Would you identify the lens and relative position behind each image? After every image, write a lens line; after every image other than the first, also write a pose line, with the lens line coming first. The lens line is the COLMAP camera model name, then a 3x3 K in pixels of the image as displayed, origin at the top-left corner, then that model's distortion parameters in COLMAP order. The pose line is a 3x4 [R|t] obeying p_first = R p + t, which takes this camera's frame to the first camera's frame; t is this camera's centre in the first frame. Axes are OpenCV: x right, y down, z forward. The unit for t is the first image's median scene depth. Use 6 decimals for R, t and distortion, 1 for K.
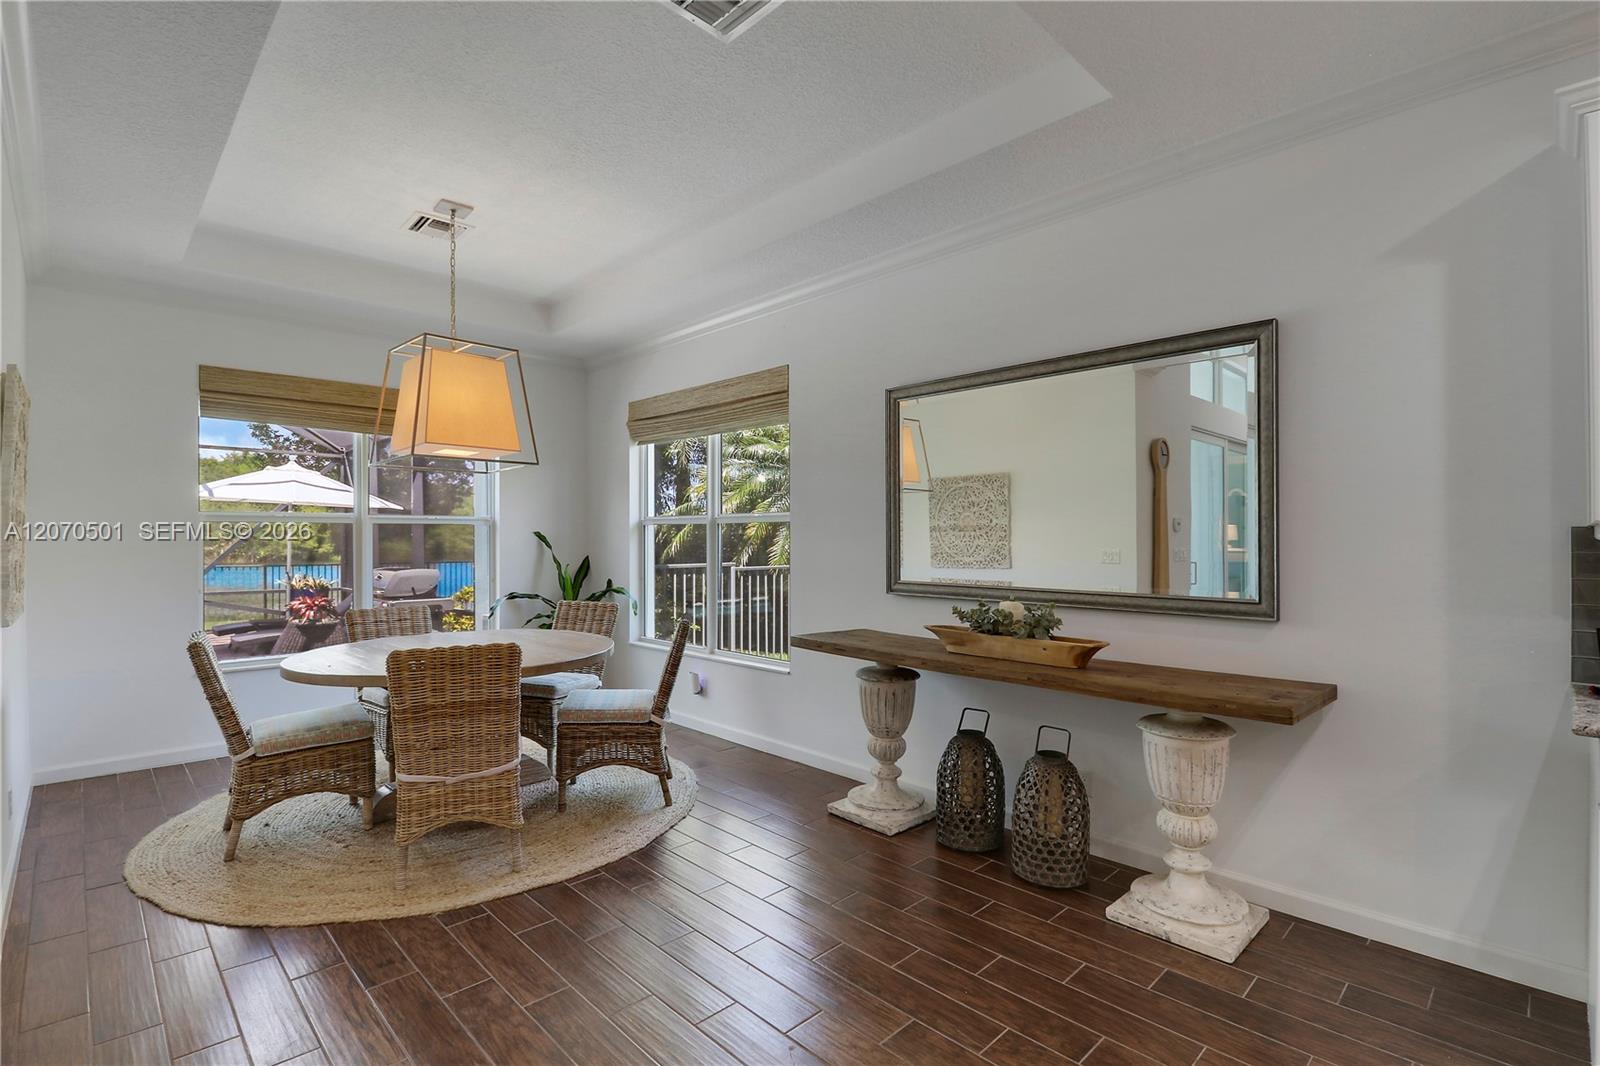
lens RADIAL K [[743.7, 0, 801.0], [0, 743.7, 538.7], [0, 0, 1]] dist [-0.004342, -0.010835]
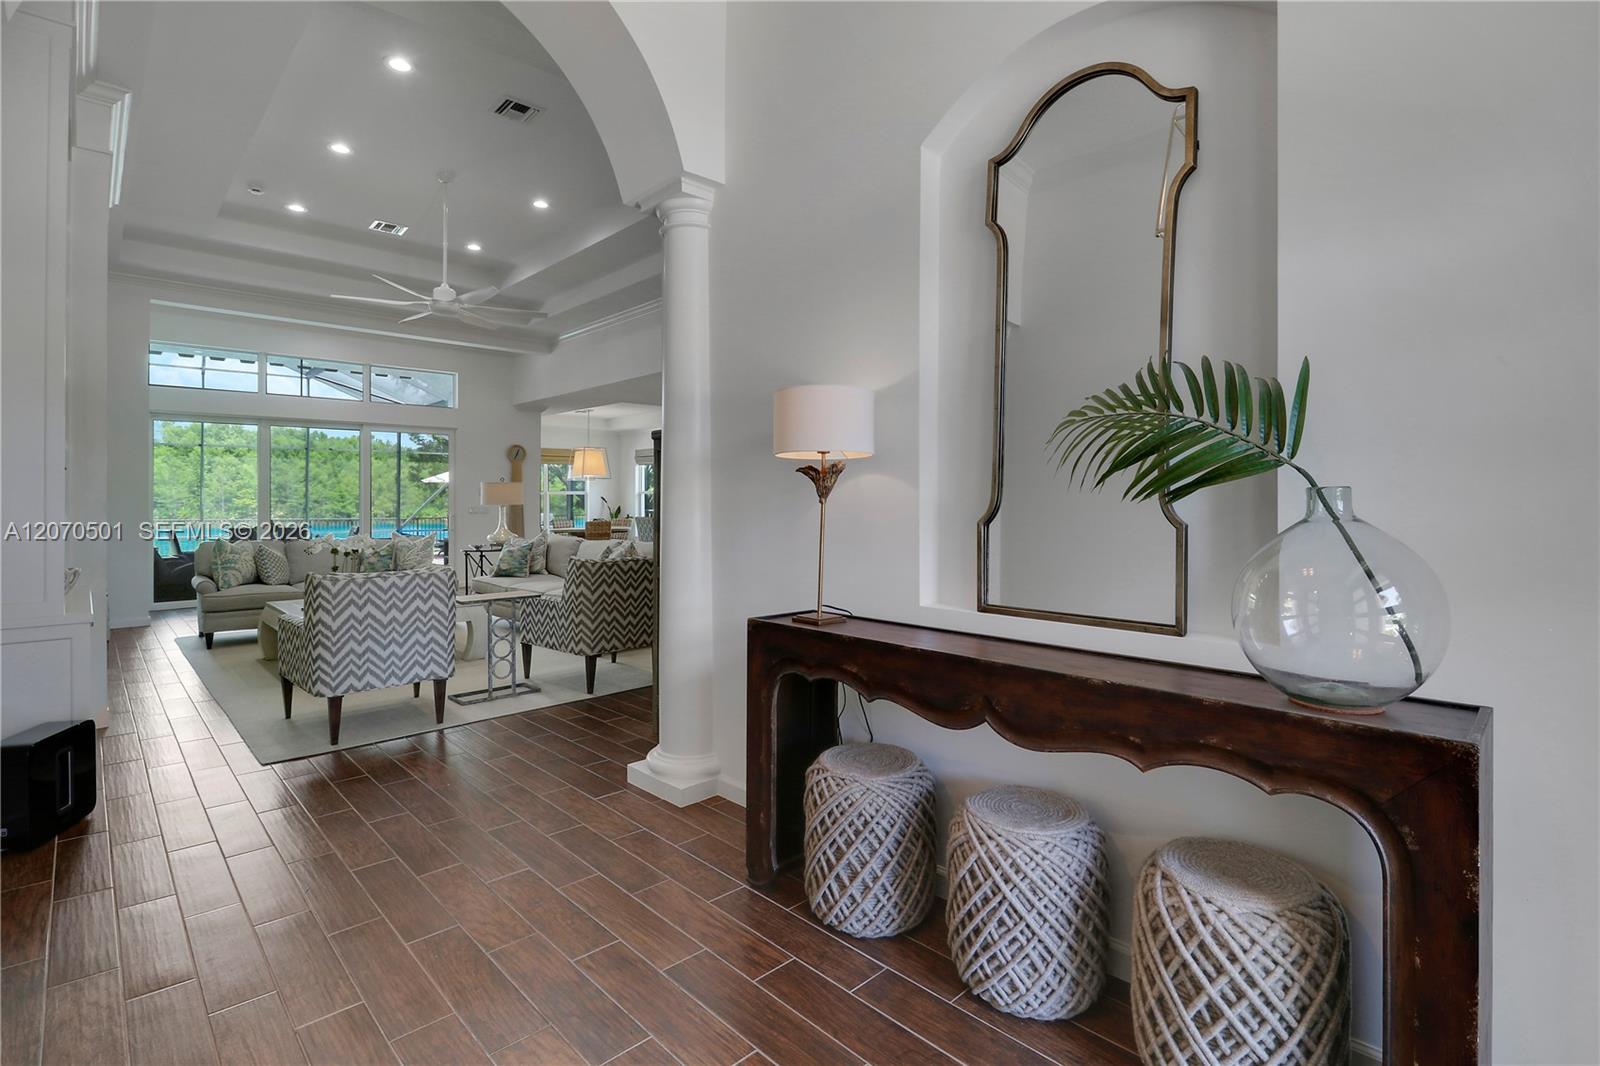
lens RADIAL K [[743.7, 0, 822.1], [0, 743.7, 499.0], [0, 0, 1]] dist [-0.004342, -0.010835]
pose [[0.999824, -0.001116, 0.018707, 0.428104], [0.001235, 0.999979, -0.006356, 0.017812], [-0.018700, 0.006378, 0.999805, -1.844677]]
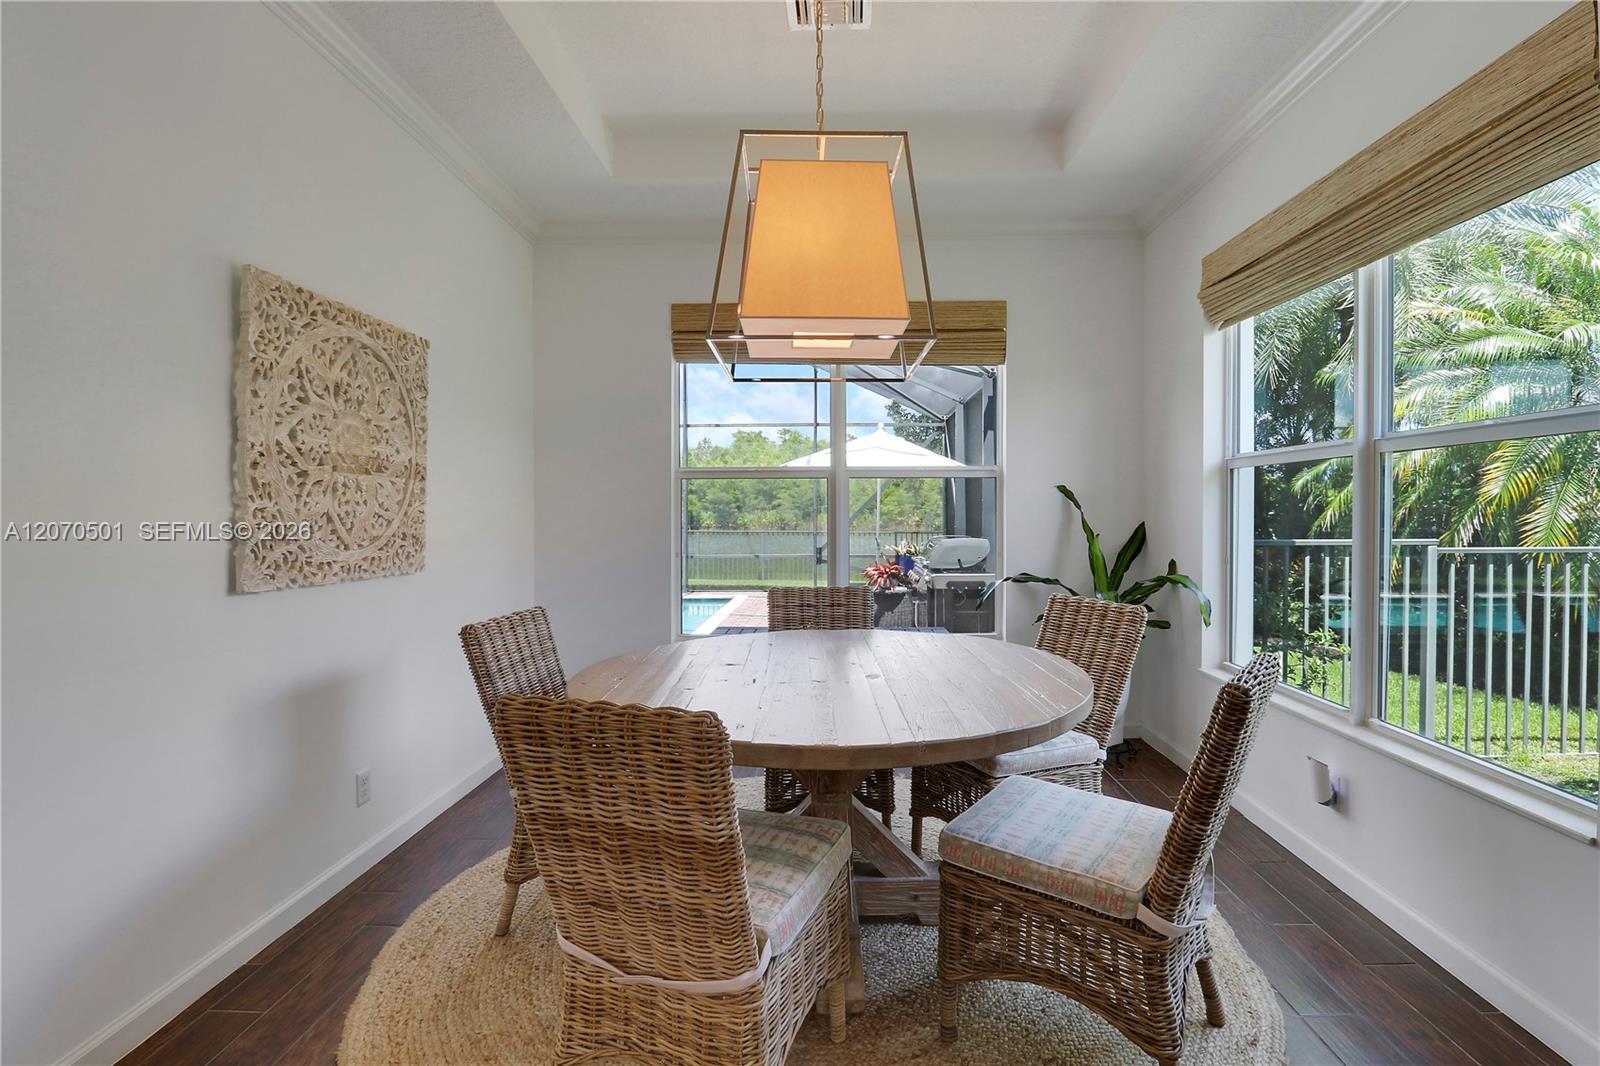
lens RADIAL K [[760.2, 0, 823.7], [0, 760.2, 522.4], [0, 0, 1]] dist [-0.004306, -0.008400]
pose [[0.709081, 0.009328, -0.705065, -0.022022], [0.001632, 0.999888, 0.014870, 0.014104], [0.705125, -0.011694, 0.708987, 0.370326]]
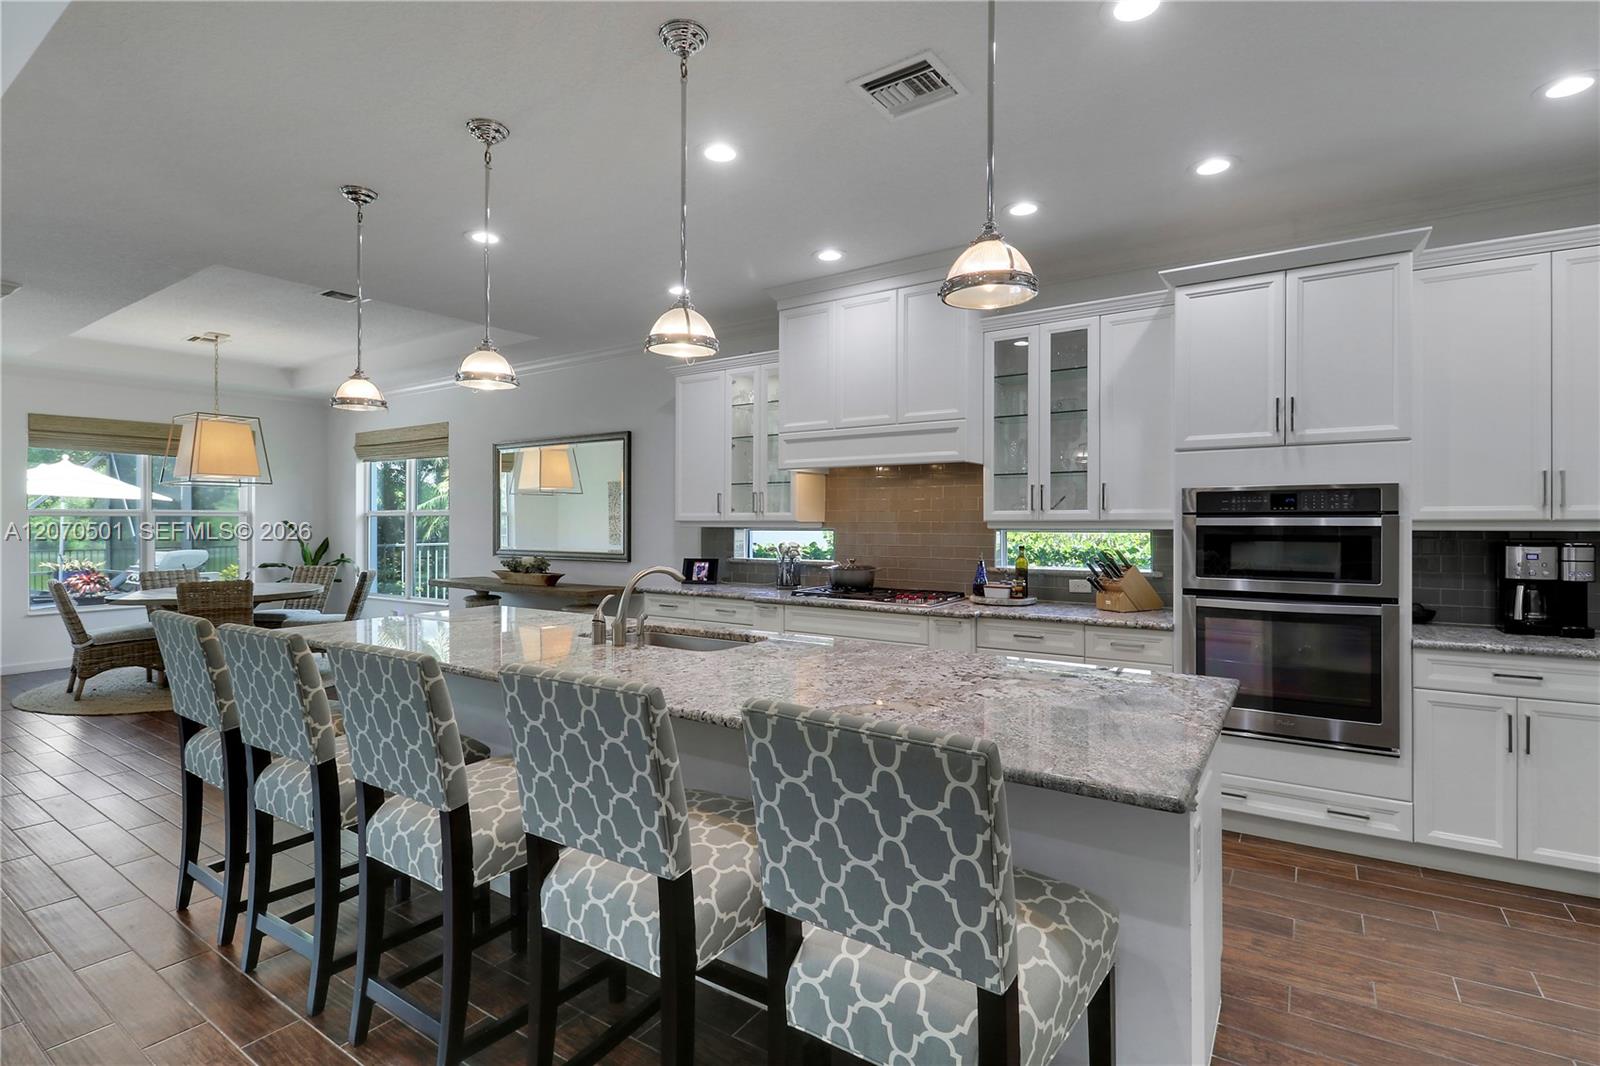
lens RADIAL K [[760.2, 0, 814.3], [0, 760.2, 514.0], [0, 0, 1]] dist [-0.004306, -0.008400]
pose [[0.975521, -0.000053, 0.219904, 0.317810], [0.002415, 0.999942, -0.010476, -0.004772], [-0.219891, 0.010750, 0.975465, -0.643911]]
